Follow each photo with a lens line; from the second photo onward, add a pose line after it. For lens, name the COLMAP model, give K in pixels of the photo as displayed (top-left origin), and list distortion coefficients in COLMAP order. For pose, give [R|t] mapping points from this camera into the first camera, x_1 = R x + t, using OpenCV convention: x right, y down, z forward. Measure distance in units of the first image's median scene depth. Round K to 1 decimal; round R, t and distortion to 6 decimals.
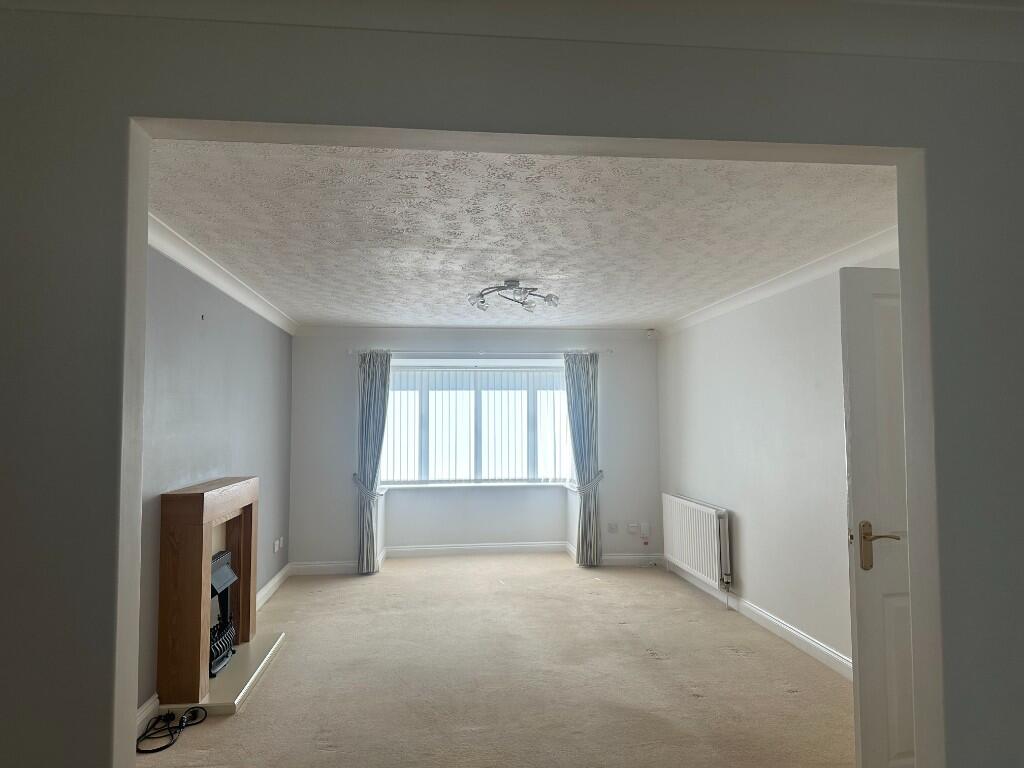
lens RADIAL K [[716.4, 0, 511.6], [0, 716.4, 381.5], [0, 0, 1]] dist [0.077643, -0.021951]
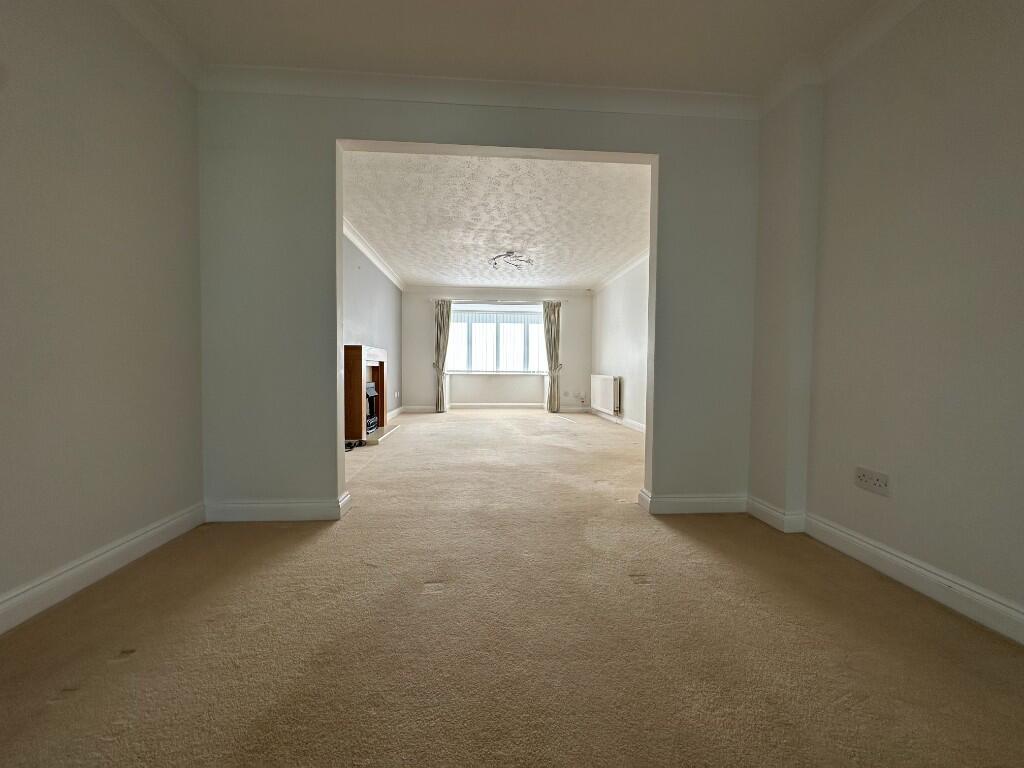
lens RADIAL K [[407.7, 0, 513.0], [0, 407.7, 381.8], [0, 0, 1]] dist [0.000442, 0.000096]
pose [[0.999364, 0.016515, -0.031612, 0.034230], [-0.013521, 0.995603, 0.092687, 0.075413], [0.033003, -0.092201, 0.995193, -0.103908]]
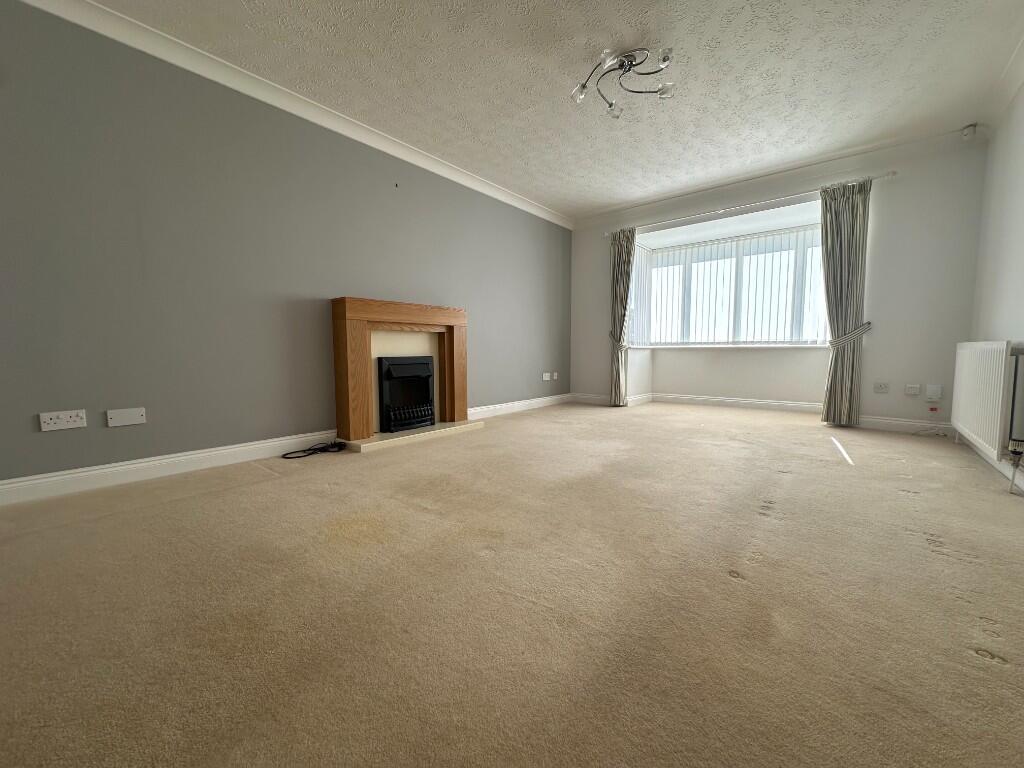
lens RADIAL K [[407.7, 0, 509.9], [0, 407.7, 385.8], [0, 0, 1]] dist [0.000442, 0.000096]
pose [[0.695169, 0.065967, -0.715813, 0.194441], [0.041609, 0.990418, 0.131682, 0.124751], [0.717641, -0.121325, 0.685763, 0.361847]]
